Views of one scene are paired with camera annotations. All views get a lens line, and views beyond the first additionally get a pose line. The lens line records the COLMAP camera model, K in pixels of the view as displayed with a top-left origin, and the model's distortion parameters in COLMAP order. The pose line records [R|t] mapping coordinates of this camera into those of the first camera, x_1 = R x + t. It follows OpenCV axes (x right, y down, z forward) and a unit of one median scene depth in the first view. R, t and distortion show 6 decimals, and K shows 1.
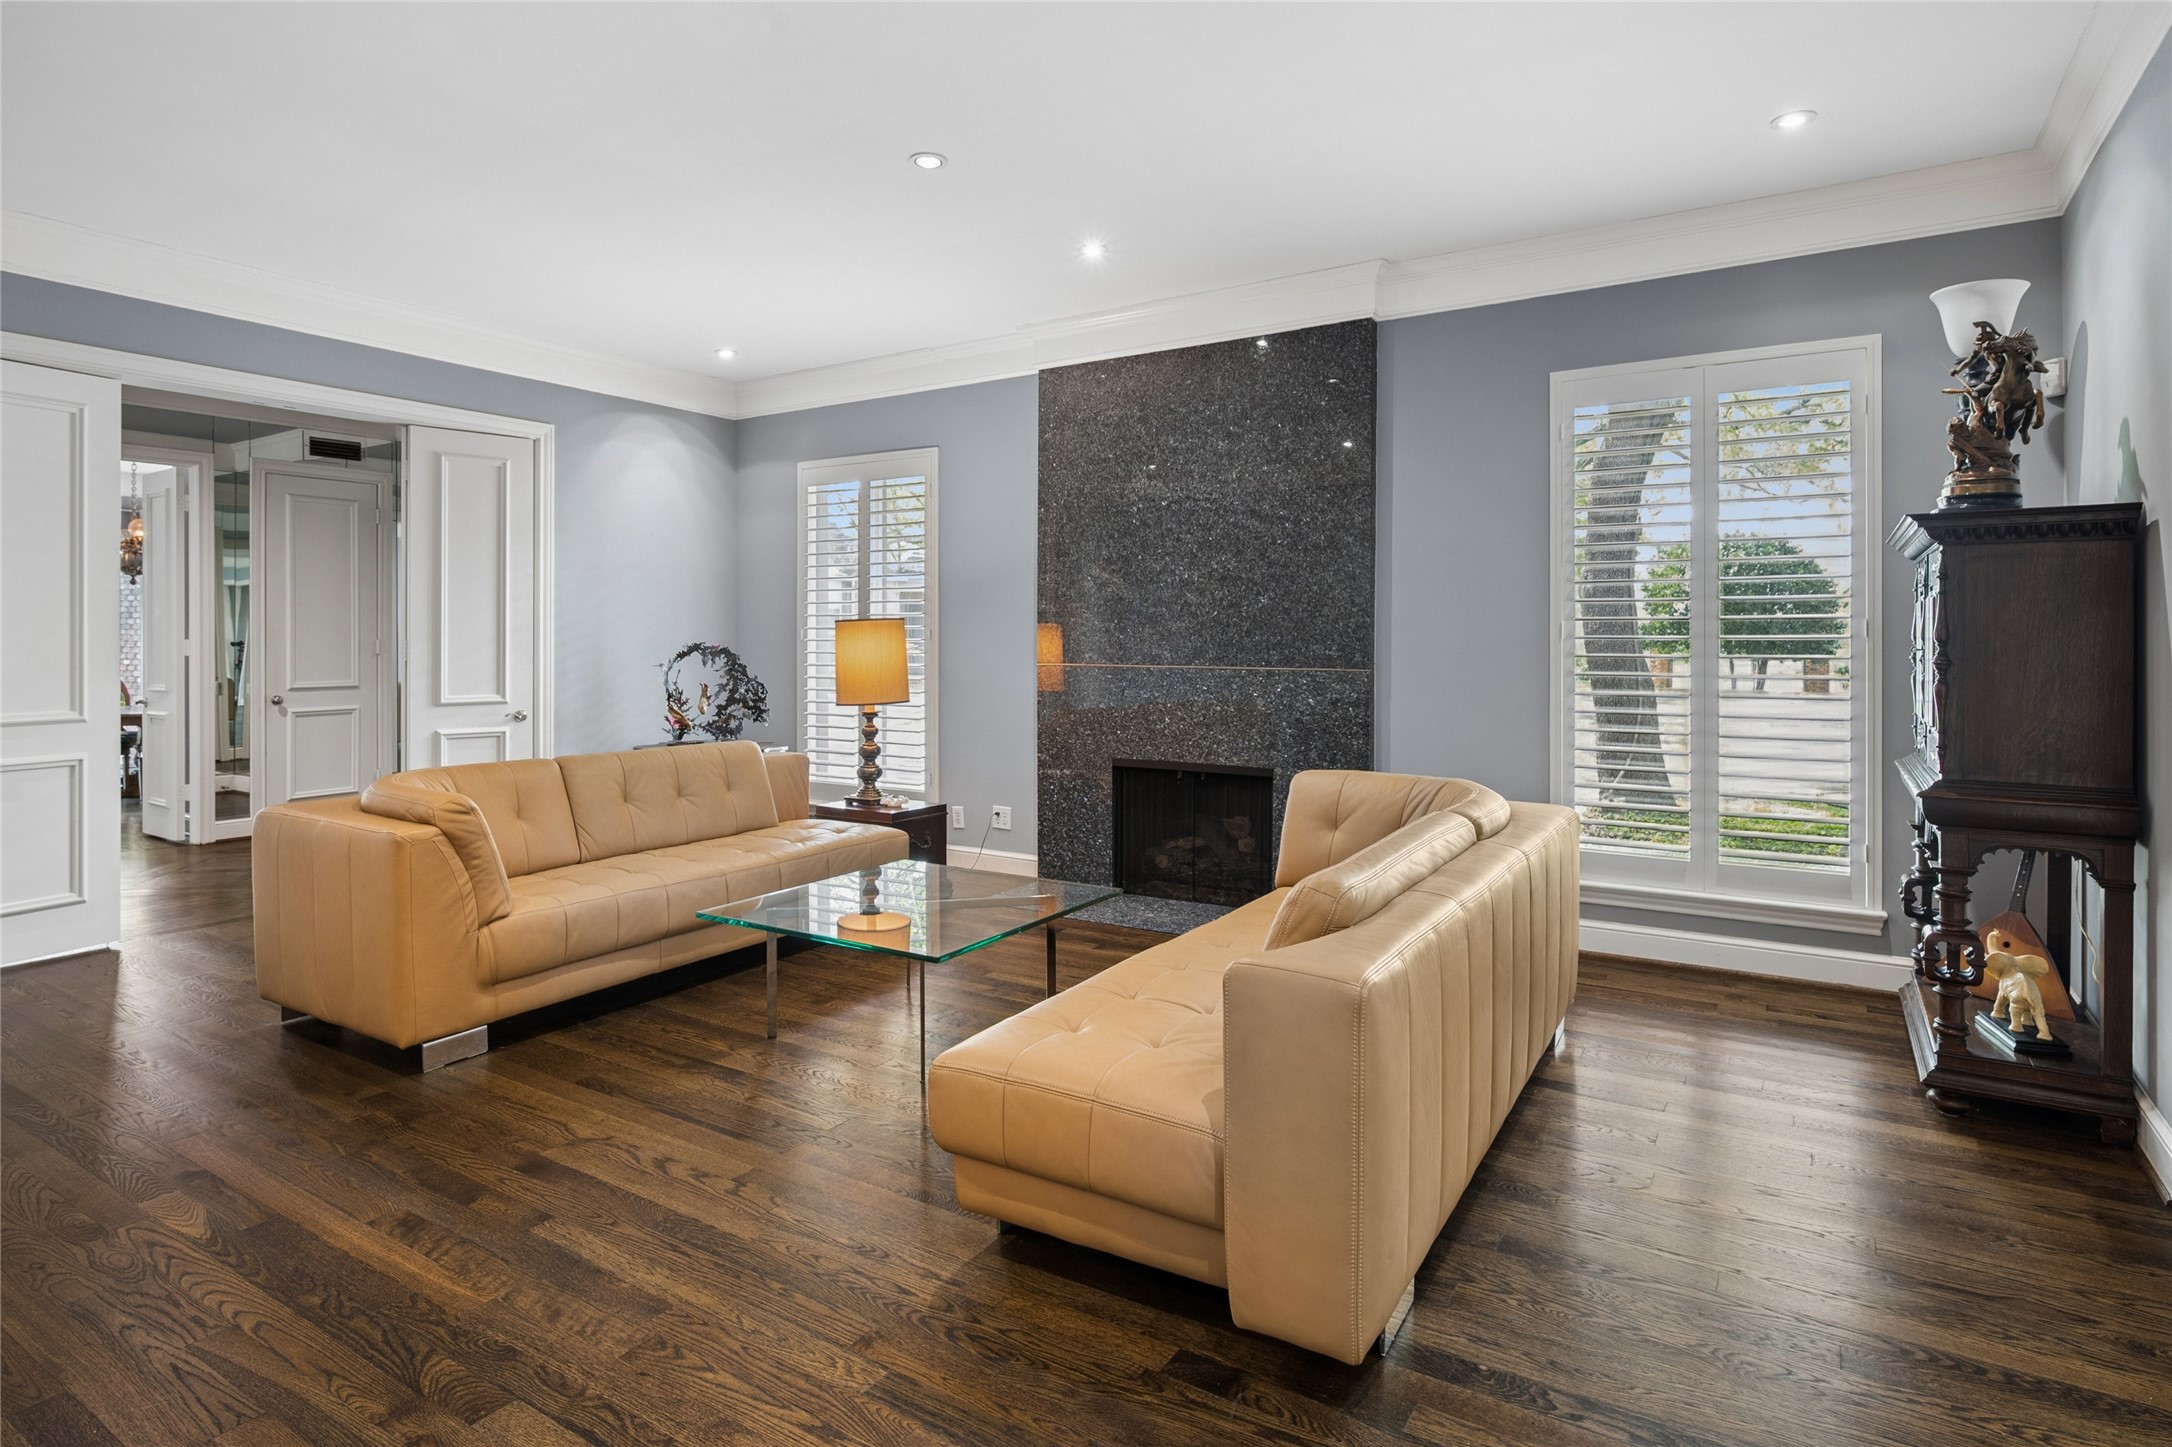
lens RADIAL K [[1137.6, 0, 1089.0], [0, 1137.6, 642.0], [0, 0, 1]] dist [0.000786, -0.001054]
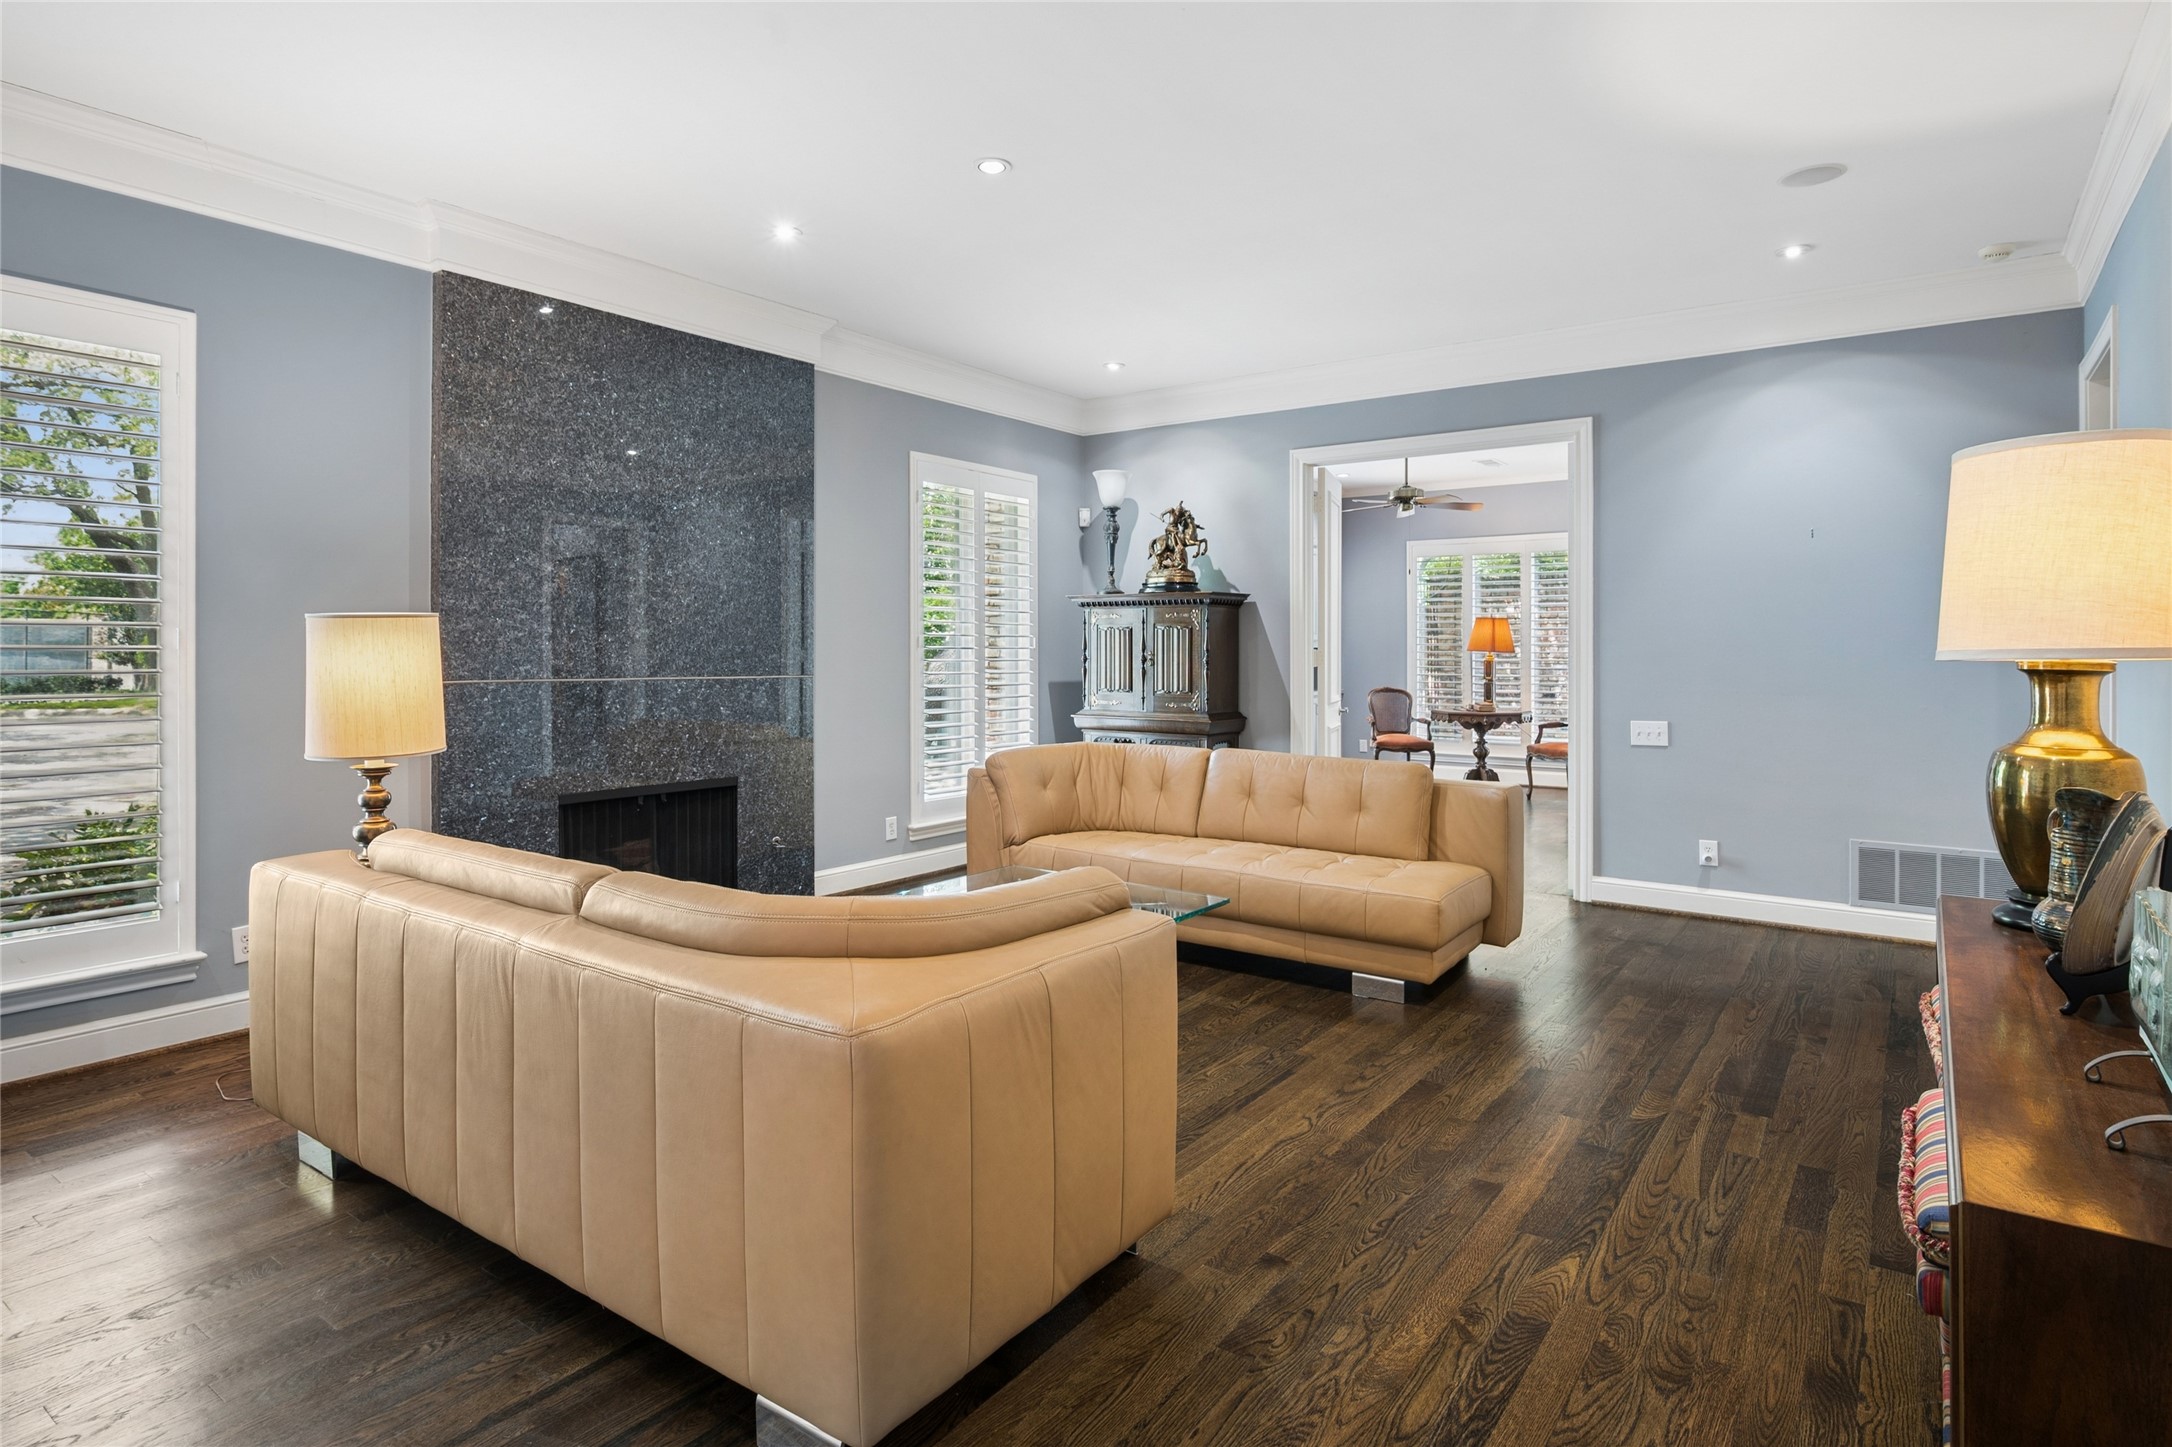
lens RADIAL K [[1137.6, 0, 1089.0], [0, 1137.6, 642.0], [0, 0, 1]] dist [0.000786, -0.001054]
pose [[0.067079, 0.006858, 0.997724, -0.939746], [0.001094, 0.999975, -0.006948, -0.000354], [-0.997747, 0.001558, 0.067070, 0.709967]]
